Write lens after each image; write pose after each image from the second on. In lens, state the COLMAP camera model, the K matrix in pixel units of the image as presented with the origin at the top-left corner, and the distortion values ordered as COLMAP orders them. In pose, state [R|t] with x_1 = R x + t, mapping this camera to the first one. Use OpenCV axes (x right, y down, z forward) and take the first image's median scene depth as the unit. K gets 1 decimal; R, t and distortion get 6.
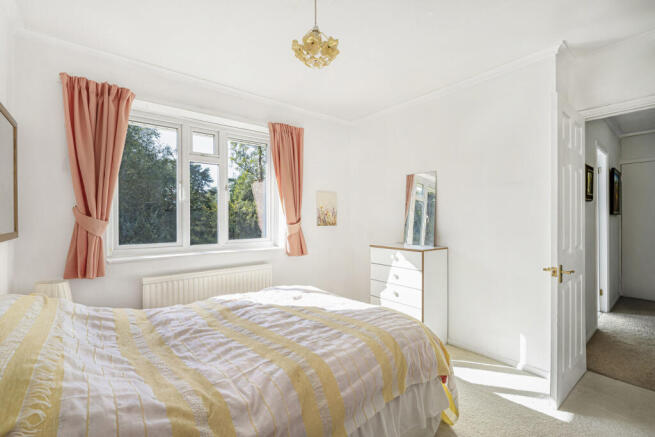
lens RADIAL K [[297.4, 0, 326.9], [0, 297.4, 219.7], [0, 0, 1]] dist [-0.001055, 0.000610]
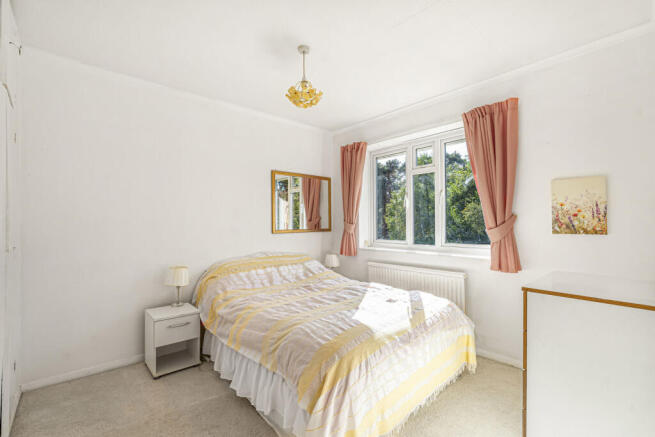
lens RADIAL K [[297.4, 0, 322.1], [0, 297.4, 220.0], [0, 0, 1]] dist [-0.001055, 0.000610]
pose [[0.014478, -0.006176, -0.999876, 0.701090], [-0.001878, 0.999979, -0.006204, -0.003928], [0.999893, 0.001968, 0.014466, 0.577378]]
